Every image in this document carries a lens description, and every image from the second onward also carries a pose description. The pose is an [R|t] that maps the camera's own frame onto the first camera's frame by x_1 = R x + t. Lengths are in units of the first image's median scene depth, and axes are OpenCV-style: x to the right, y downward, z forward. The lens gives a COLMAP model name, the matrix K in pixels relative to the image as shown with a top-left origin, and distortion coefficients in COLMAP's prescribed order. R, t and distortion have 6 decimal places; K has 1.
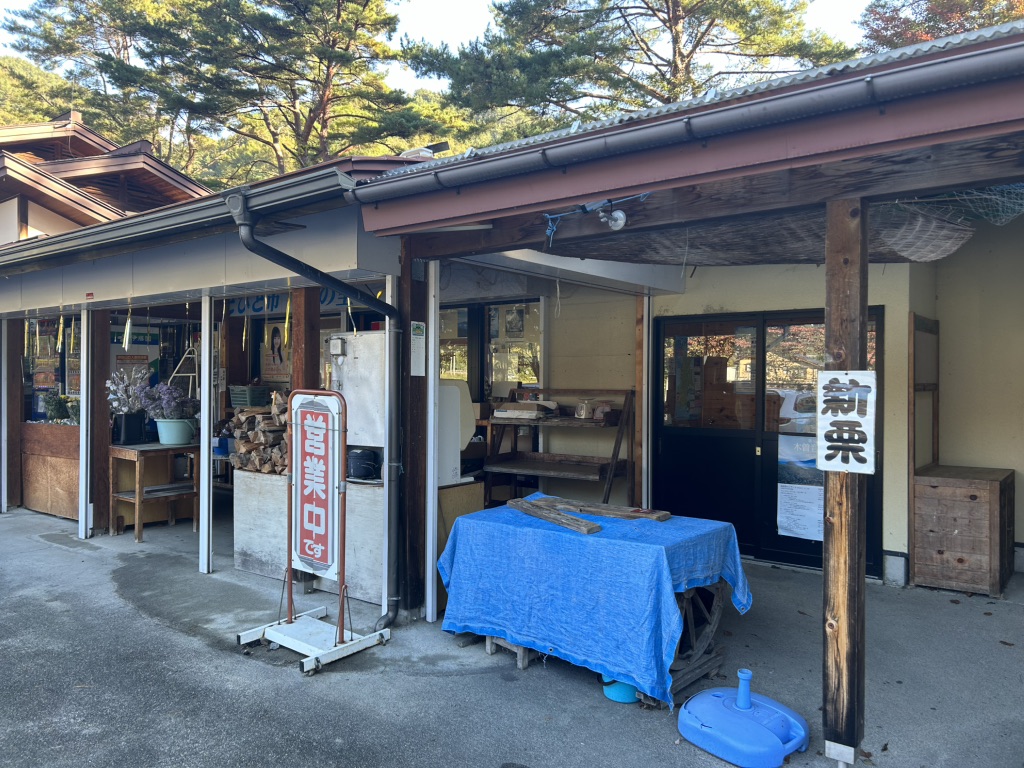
lens RADIAL K [[753.9, 0, 525.9], [0, 753.9, 369.3], [0, 0, 1]] dist [0.084348, -0.104453]
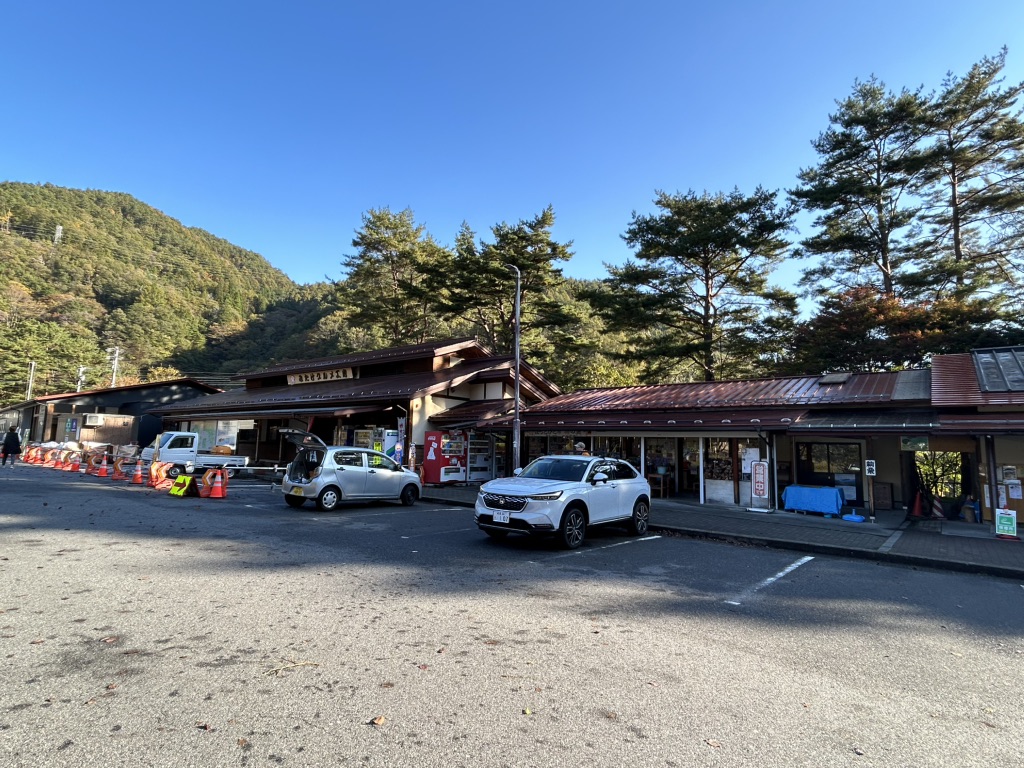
lens RADIAL K [[537.0, 0, 512.0], [0, 537.0, 384.0], [0, 0, 1]] dist [-0.001084, 0.000133]
pose [[0.999537, 0.021573, -0.021444, -1.212105], [-0.023685, 0.994328, -0.103685, -0.048294], [0.019085, 0.104145, 0.994379, -1.751332]]
